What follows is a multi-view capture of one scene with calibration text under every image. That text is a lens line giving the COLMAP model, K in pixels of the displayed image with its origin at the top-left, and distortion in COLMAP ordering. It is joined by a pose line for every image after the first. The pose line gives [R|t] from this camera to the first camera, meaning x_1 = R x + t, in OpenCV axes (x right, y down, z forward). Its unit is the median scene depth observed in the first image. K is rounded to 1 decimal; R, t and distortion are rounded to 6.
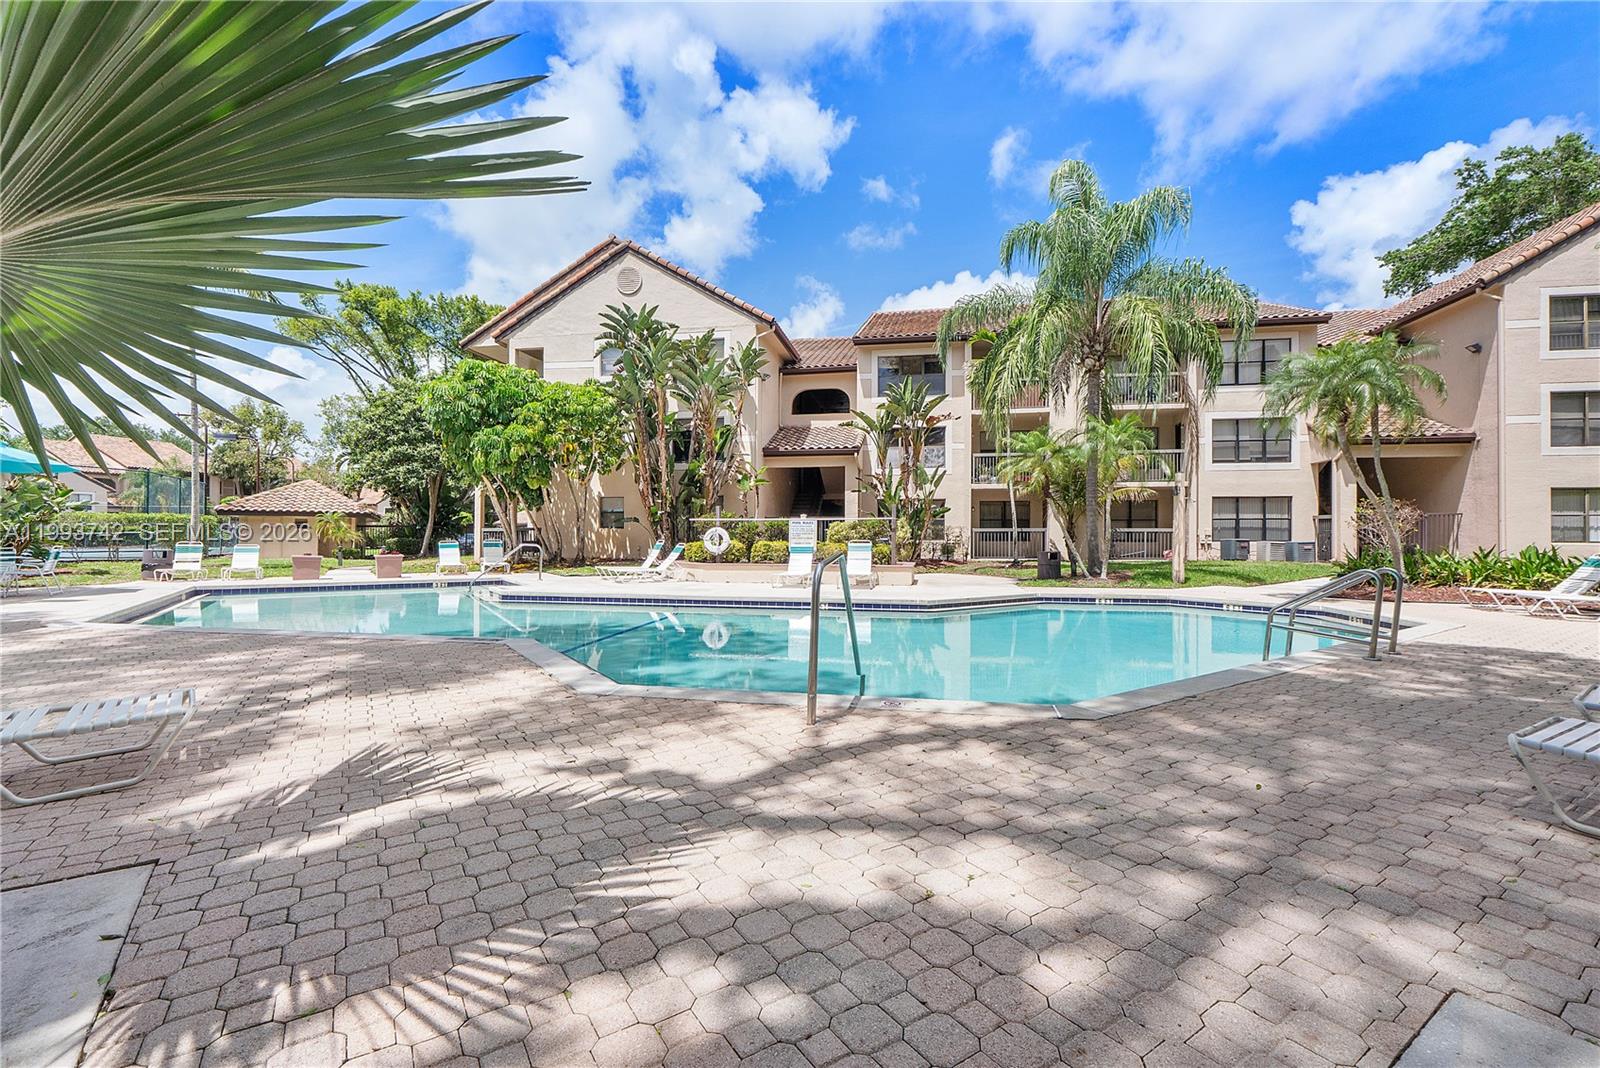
lens RADIAL K [[684.6, 0, 798.9], [0, 684.6, 541.6], [0, 0, 1]] dist [-0.016172, 0.000168]
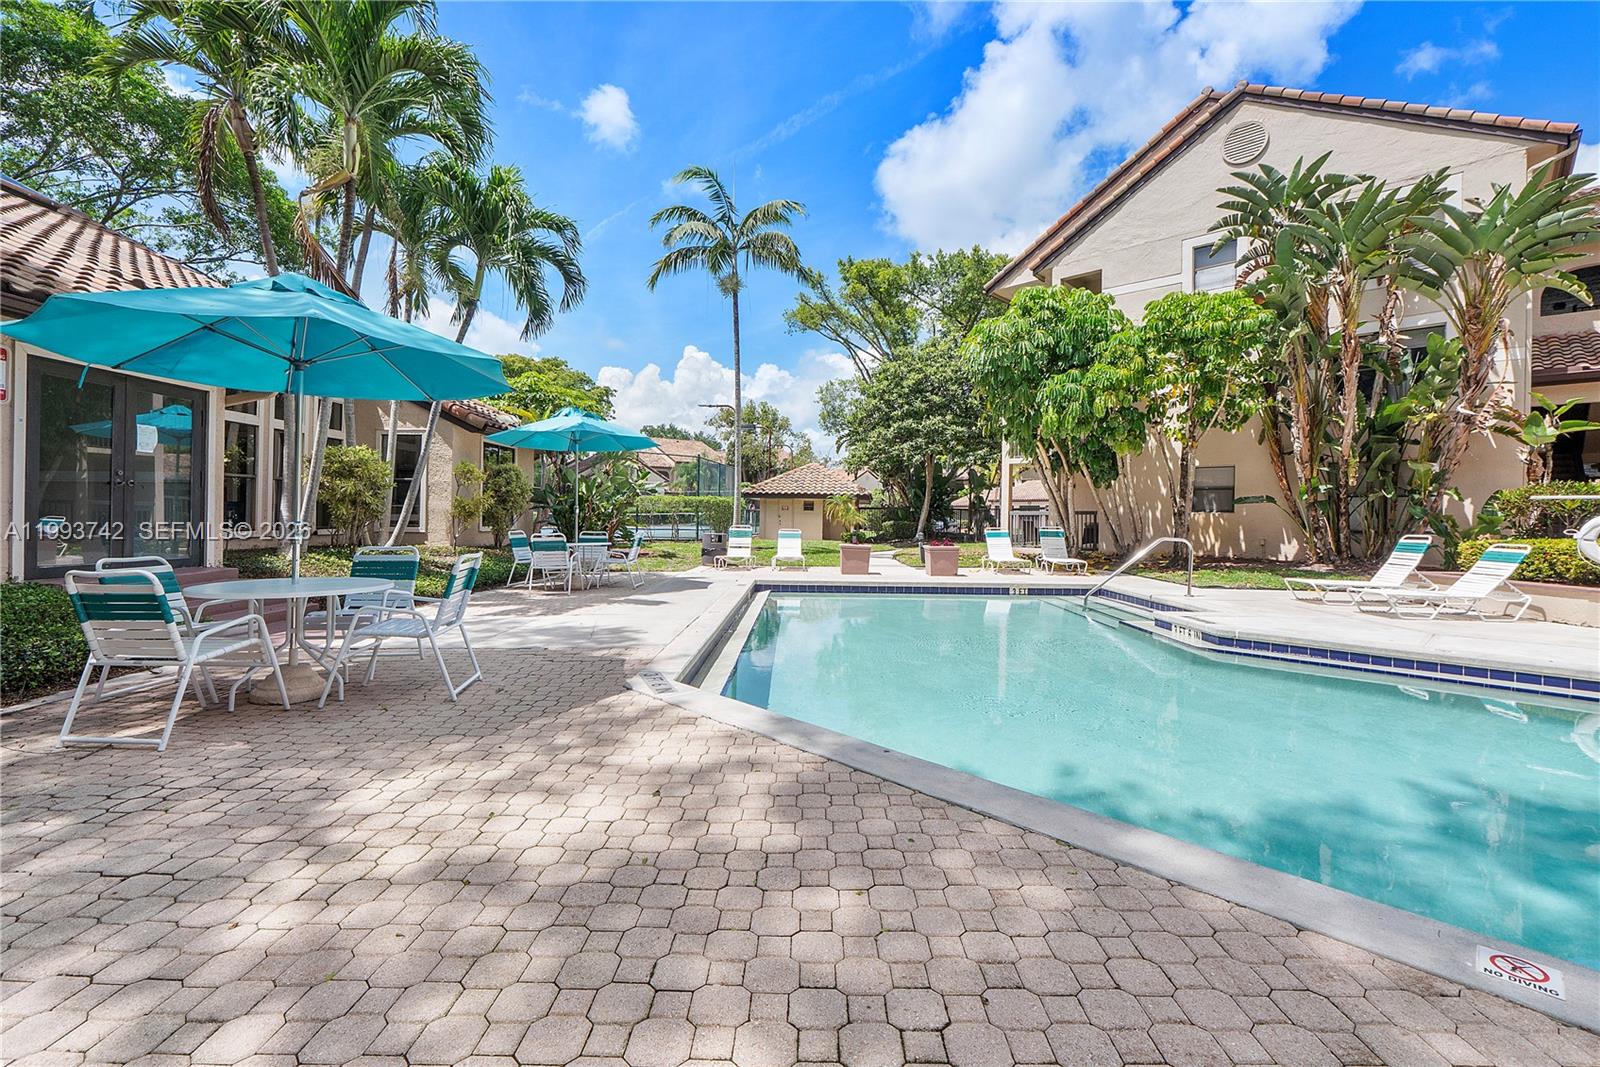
lens RADIAL K [[684.6, 0, 798.9], [0, 684.6, 541.1], [0, 0, 1]] dist [-0.016172, 0.000168]
pose [[0.825042, 0.027460, -0.564403, -0.223591], [-0.013111, 0.999480, 0.029463, -0.005233], [0.564919, -0.016908, 0.824973, 0.197571]]
